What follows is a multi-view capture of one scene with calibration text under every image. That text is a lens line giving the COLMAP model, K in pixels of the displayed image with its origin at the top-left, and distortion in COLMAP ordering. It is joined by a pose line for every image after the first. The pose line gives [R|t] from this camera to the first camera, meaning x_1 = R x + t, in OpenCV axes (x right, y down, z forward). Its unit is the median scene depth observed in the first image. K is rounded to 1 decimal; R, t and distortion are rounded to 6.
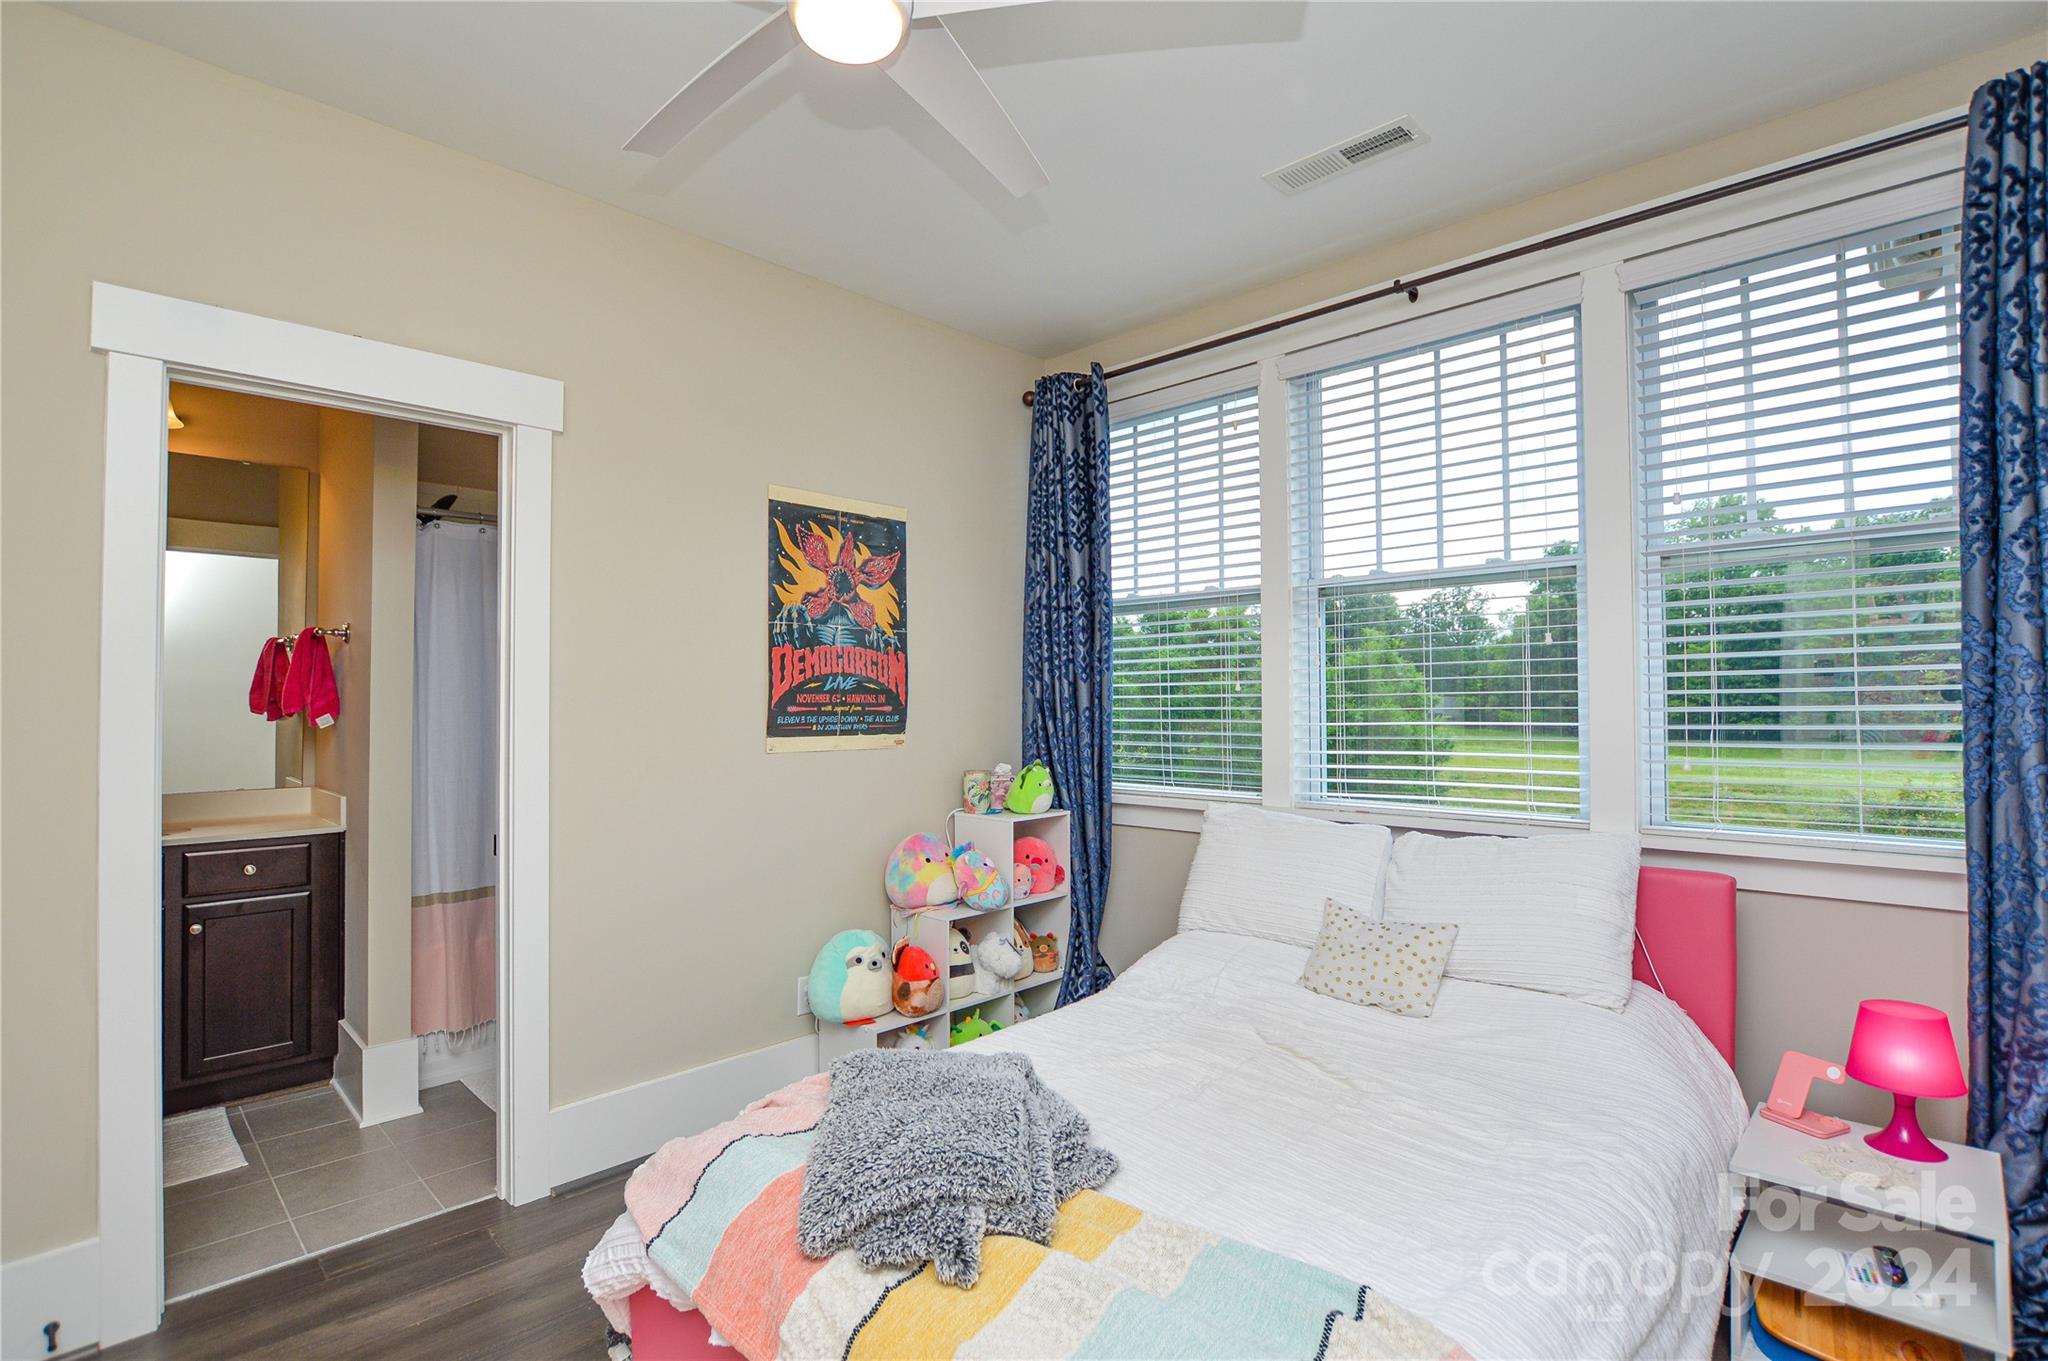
lens RADIAL K [[970.0, 0, 1024.0], [0, 970.0, 680.5], [0, 0, 1]] dist [-0.022876, -0.000096]
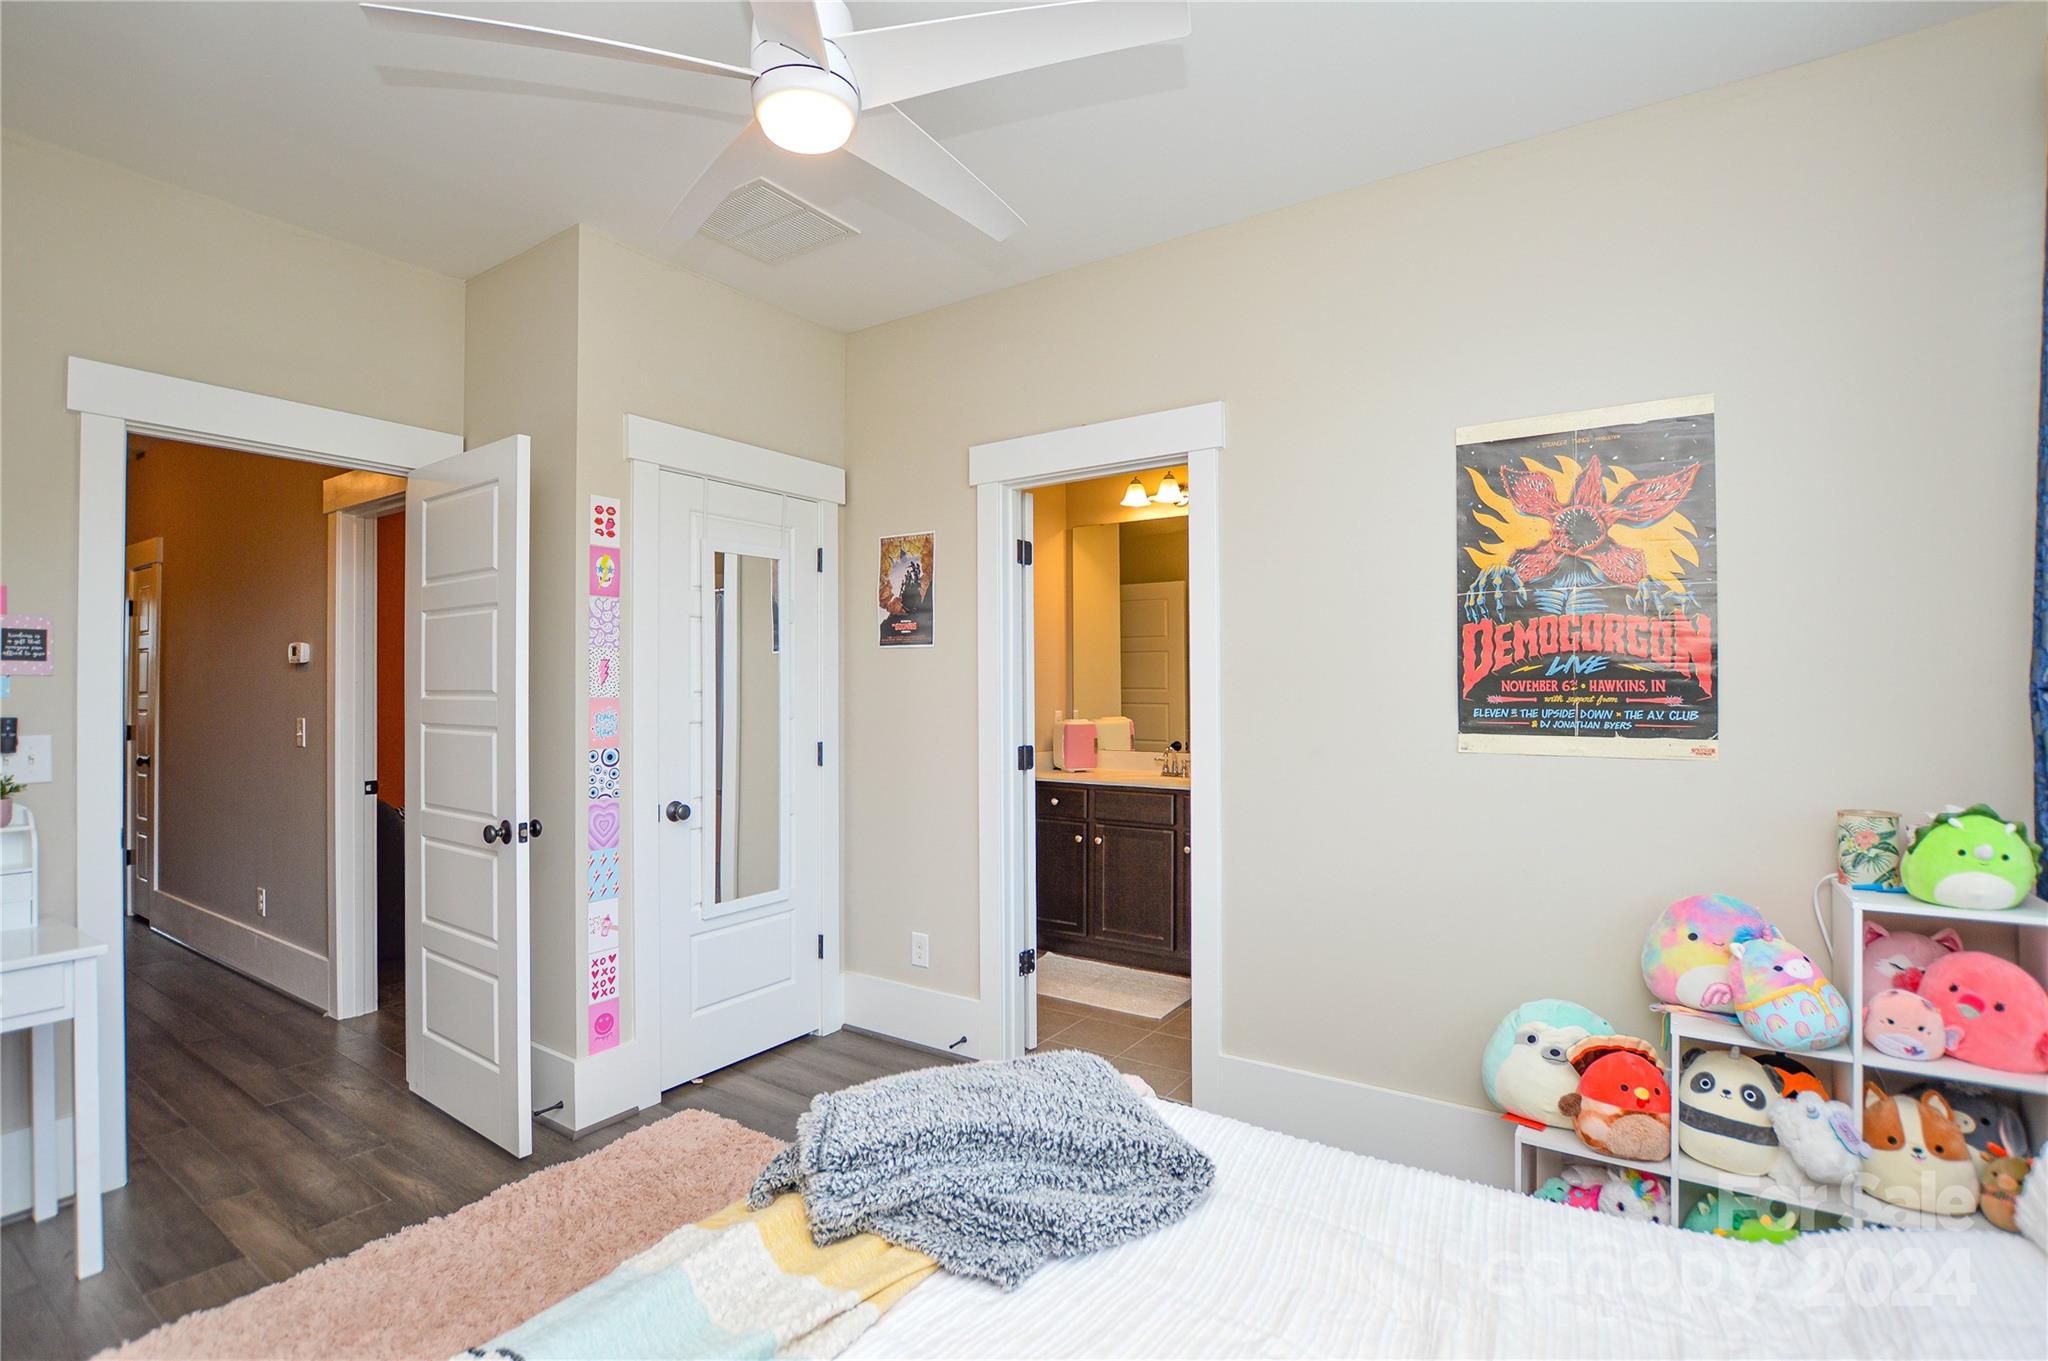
lens RADIAL K [[970.0, 0, 1024.0], [0, 970.0, 680.5], [0, 0, 1]] dist [-0.022876, -0.000096]
pose [[0.182853, -0.006783, -0.983117, 0.459445], [0.022896, 0.999734, -0.002639, 0.006968], [0.982874, -0.022027, 0.182959, 0.463890]]
